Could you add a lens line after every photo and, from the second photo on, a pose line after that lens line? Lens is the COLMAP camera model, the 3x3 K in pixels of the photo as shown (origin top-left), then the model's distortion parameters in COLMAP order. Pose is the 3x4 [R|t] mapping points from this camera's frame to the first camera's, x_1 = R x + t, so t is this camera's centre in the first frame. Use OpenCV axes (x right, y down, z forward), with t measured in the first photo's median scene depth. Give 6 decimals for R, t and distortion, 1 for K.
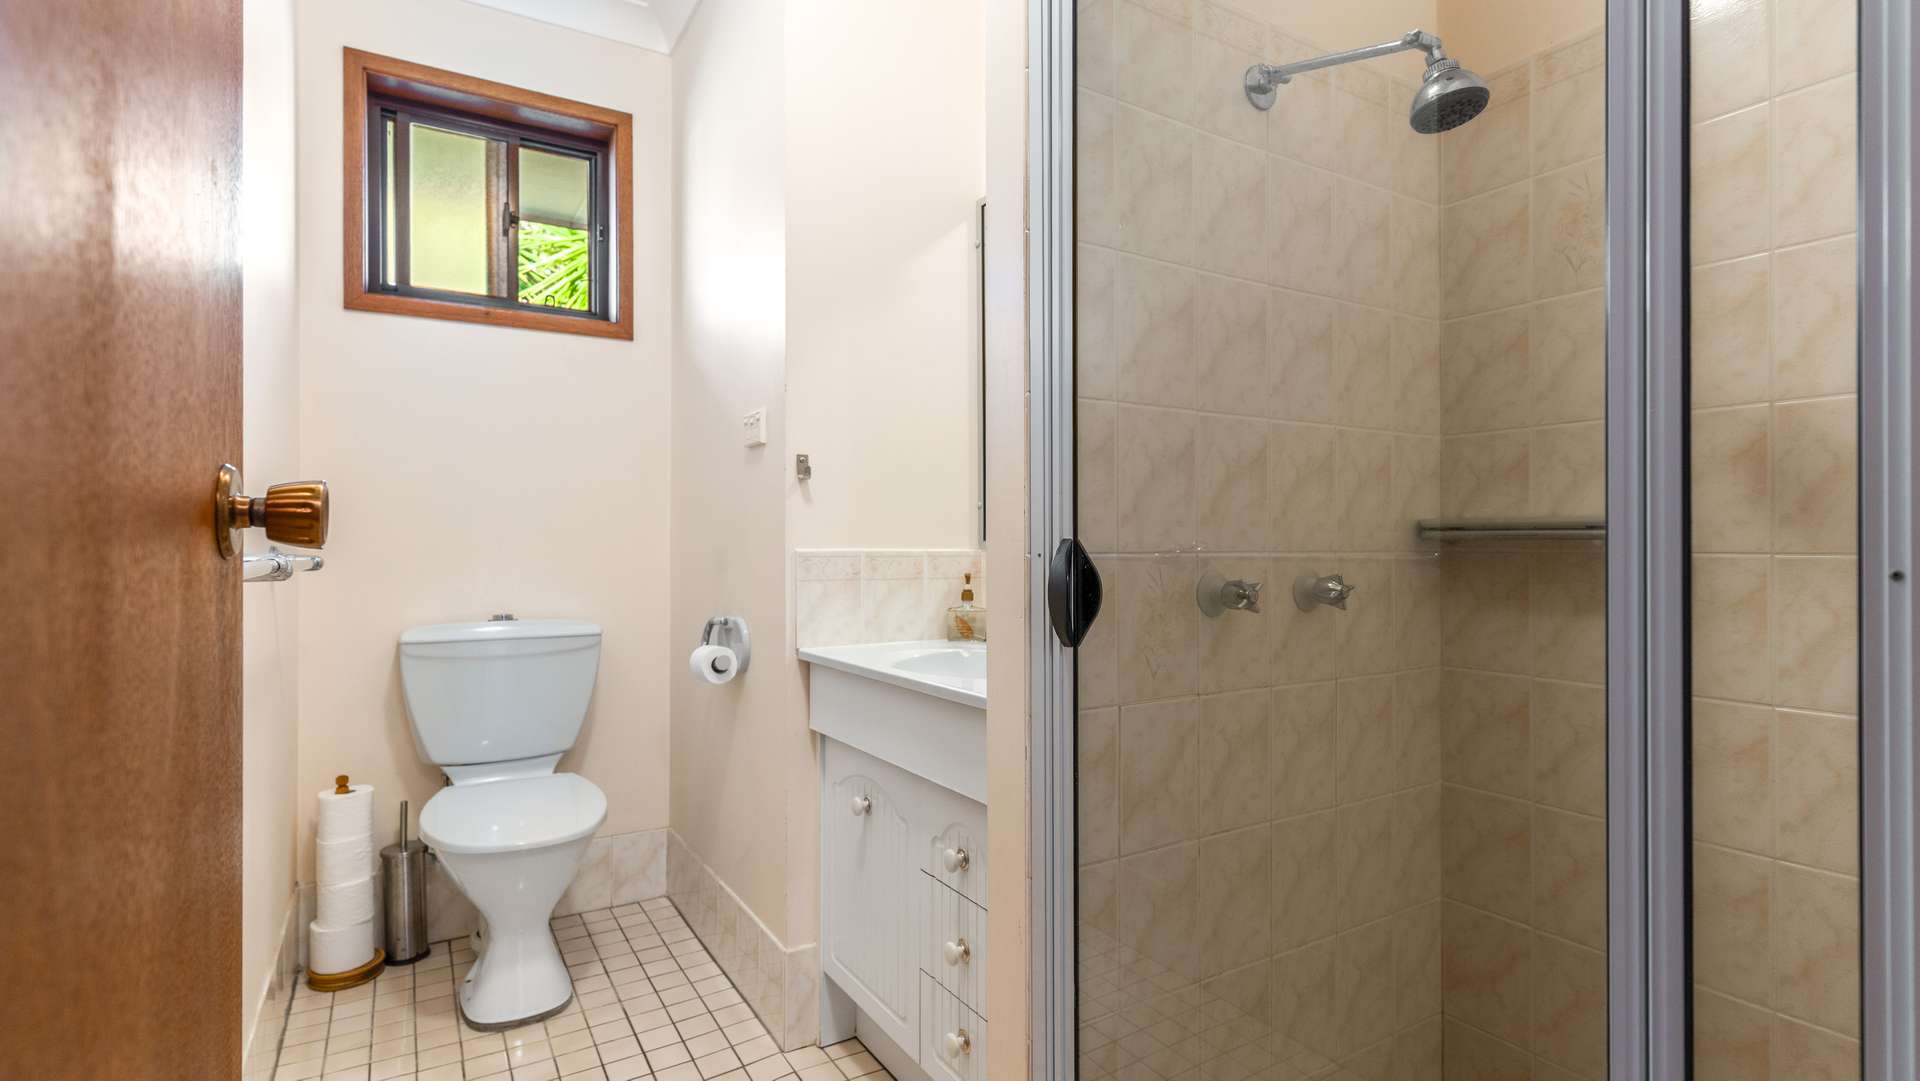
lens RADIAL K [[926.7, 0, 966.8], [0, 926.7, 542.2], [0, 0, 1]] dist [0.001071, -0.000510]
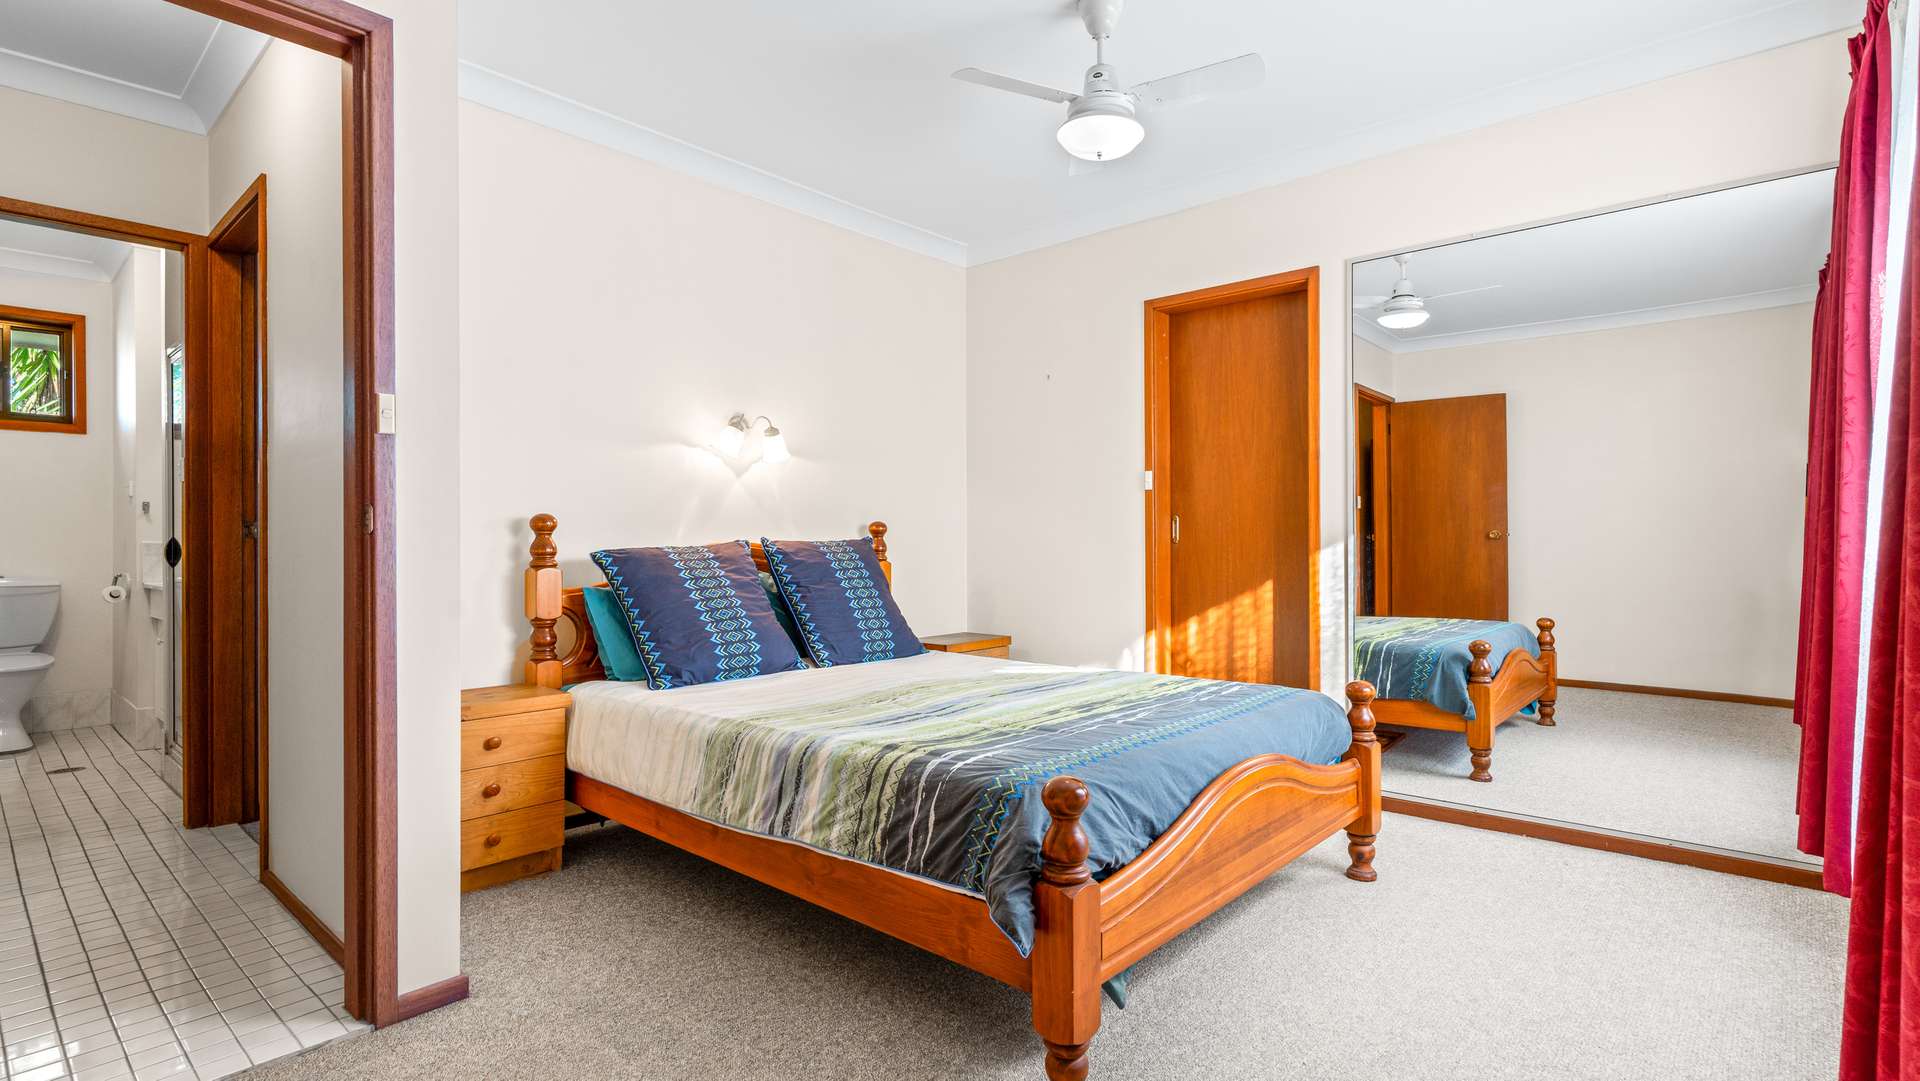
lens RADIAL K [[926.7, 0, 954.4], [0, 926.7, 541.3], [0, 0, 1]] dist [0.001071, -0.000510]
pose [[0.956676, -0.002819, 0.291140, 0.804167], [0.002308, 0.999995, 0.002100, 0.004842], [-0.291144, -0.001338, 0.956678, -1.366080]]
